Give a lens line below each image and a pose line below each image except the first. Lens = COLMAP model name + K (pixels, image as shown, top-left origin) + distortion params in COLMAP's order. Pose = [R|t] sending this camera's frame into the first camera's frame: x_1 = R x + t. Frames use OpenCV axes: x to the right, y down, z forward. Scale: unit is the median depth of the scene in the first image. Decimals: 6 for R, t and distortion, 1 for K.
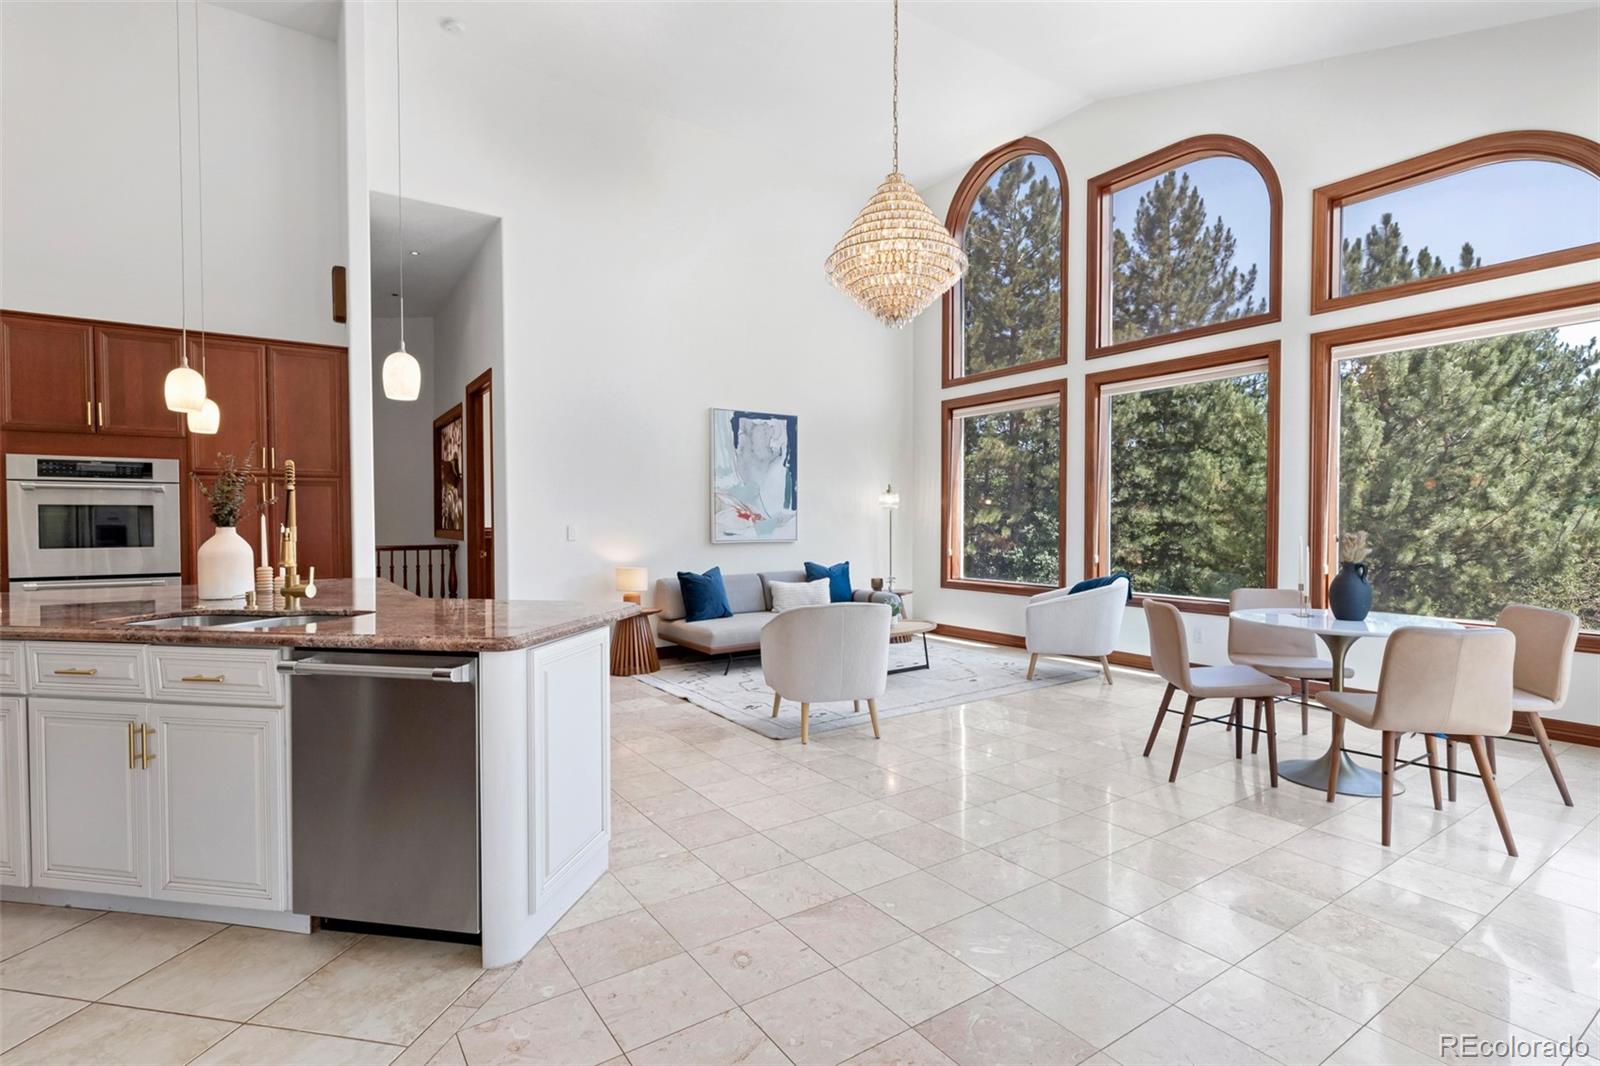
lens RADIAL K [[732.1, 0, 808.9], [0, 732.1, 532.2], [0, 0, 1]] dist [0.006702, -0.000324]
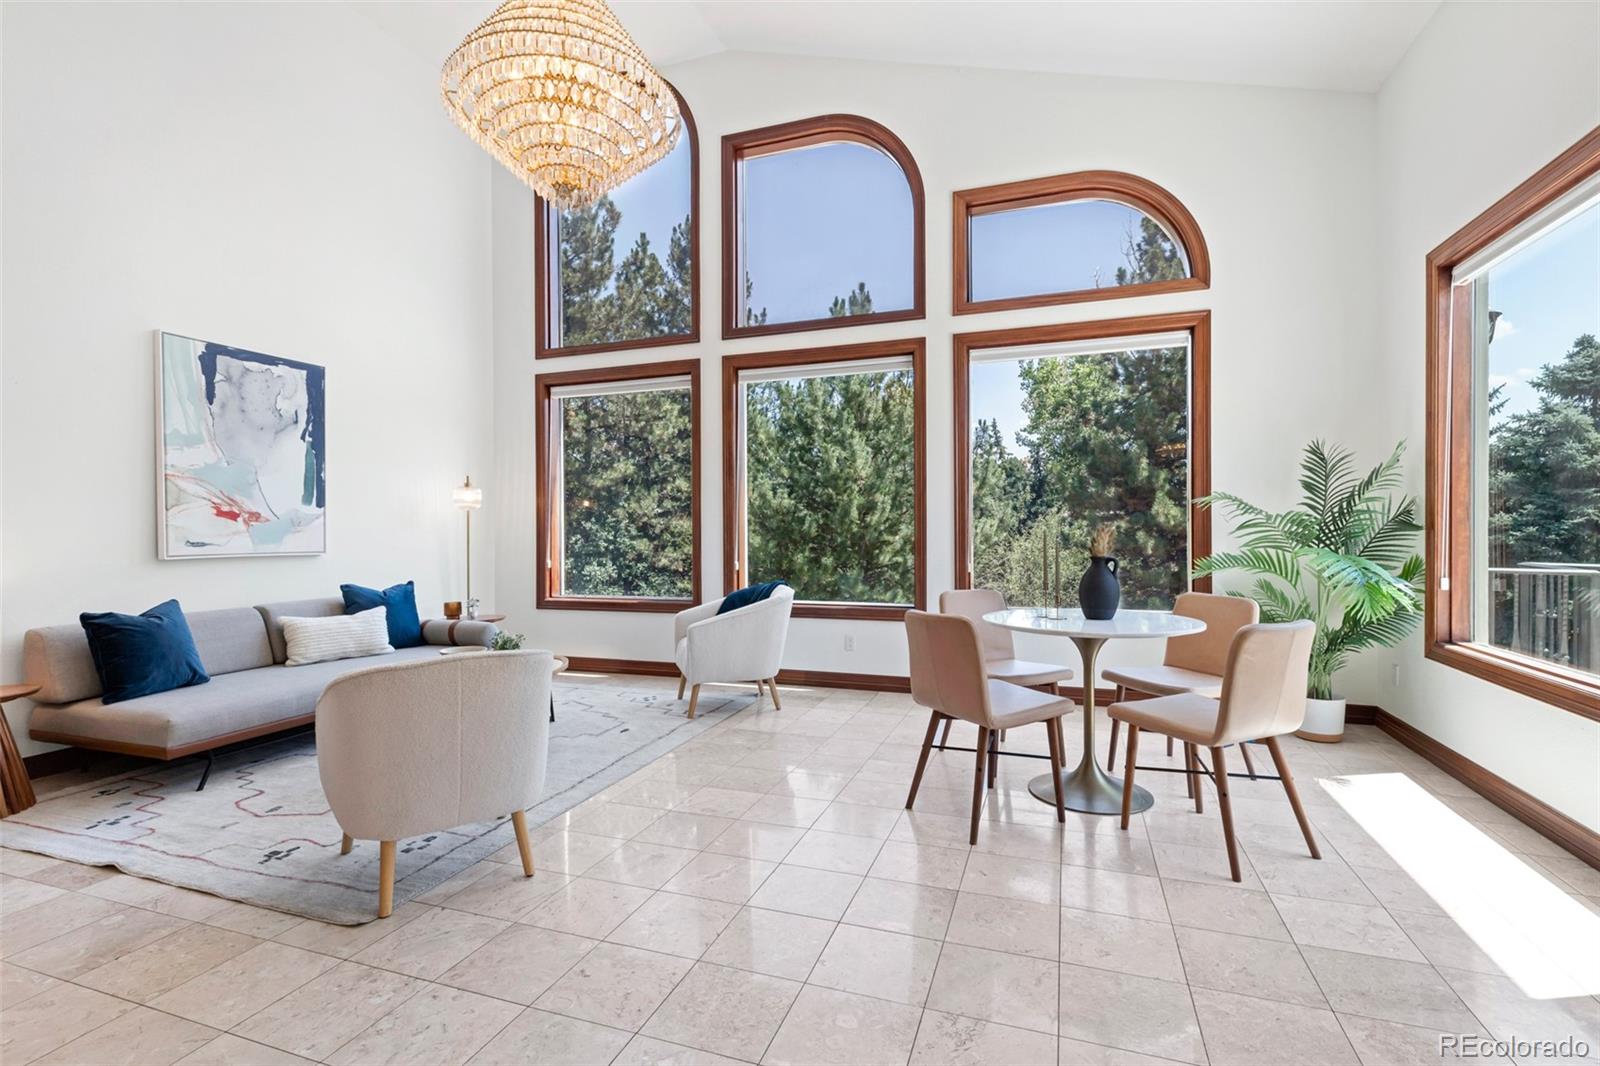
lens RADIAL K [[732.1, 0, 799.6], [0, 732.1, 532.1], [0, 0, 1]] dist [0.006702, -0.000324]
pose [[0.820788, -0.005831, 0.571203, -0.046937], [0.015167, 0.999818, -0.011588, 0.007240], [-0.571031, 0.018175, 0.820727, 0.215934]]
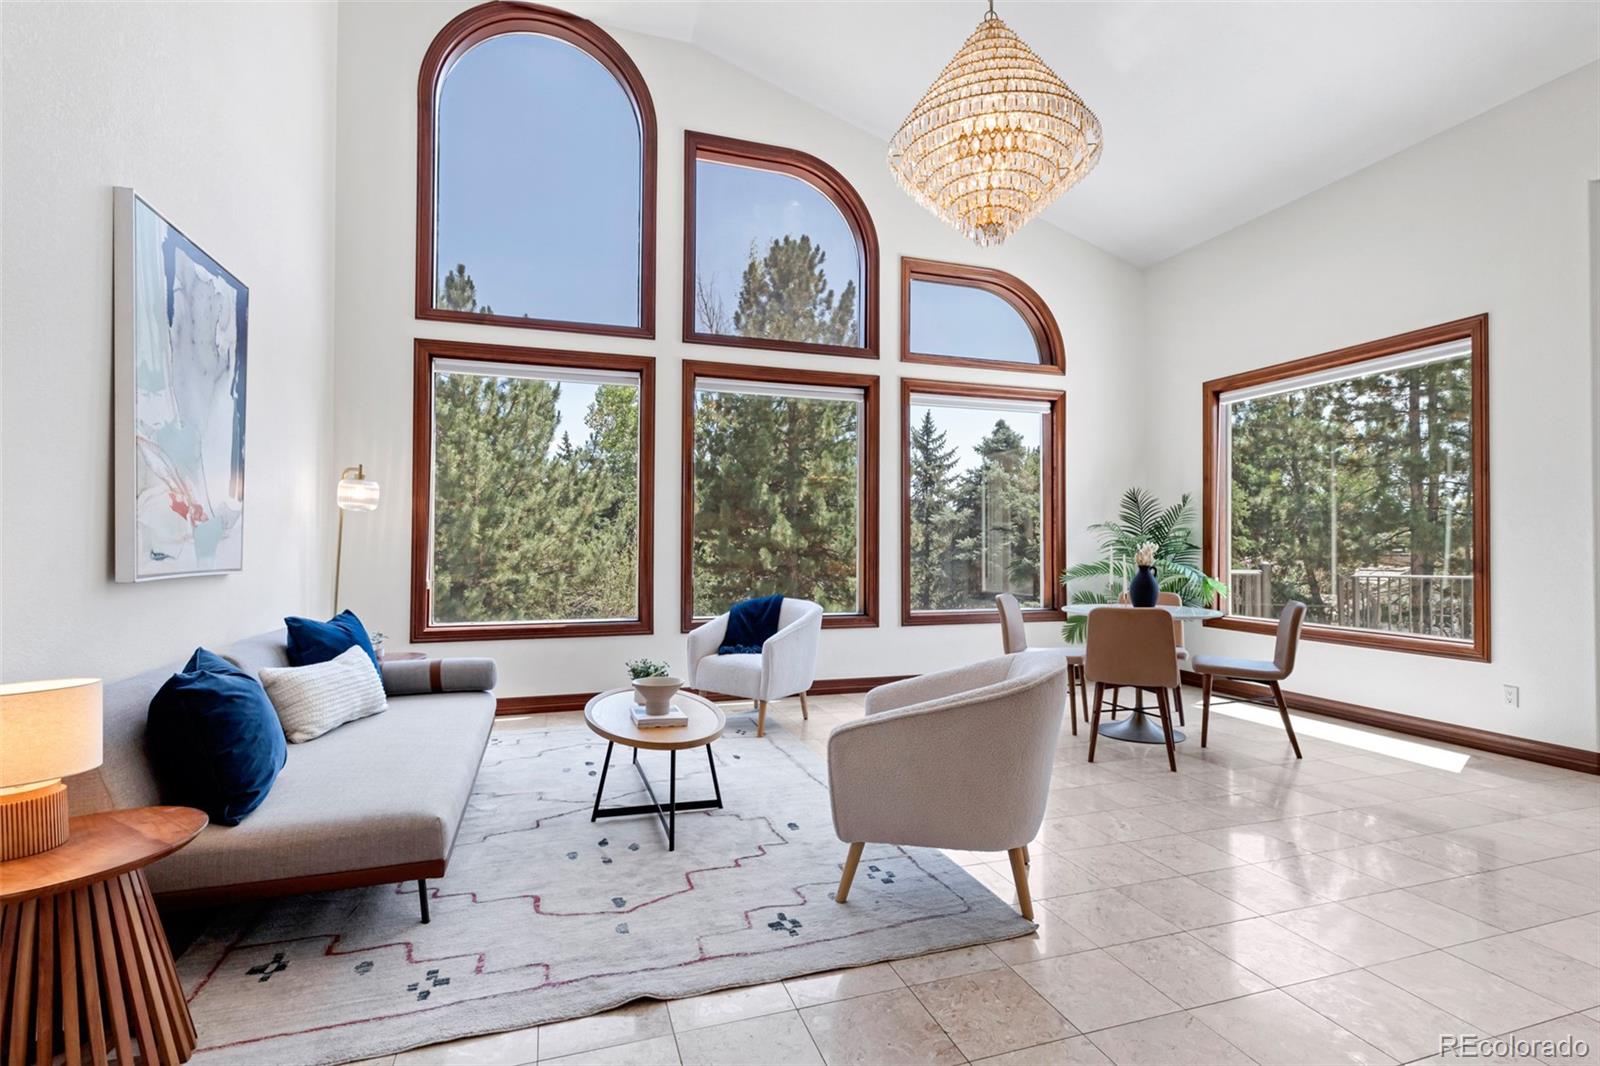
lens RADIAL K [[732.1, 0, 846.3], [0, 732.1, 535.1], [0, 0, 1]] dist [0.006702, -0.000324]
pose [[0.297562, 0.016934, 0.954552, -0.349063], [0.011552, 0.999706, -0.021336, 0.003797], [-0.954633, 0.017376, 0.297279, 0.560545]]
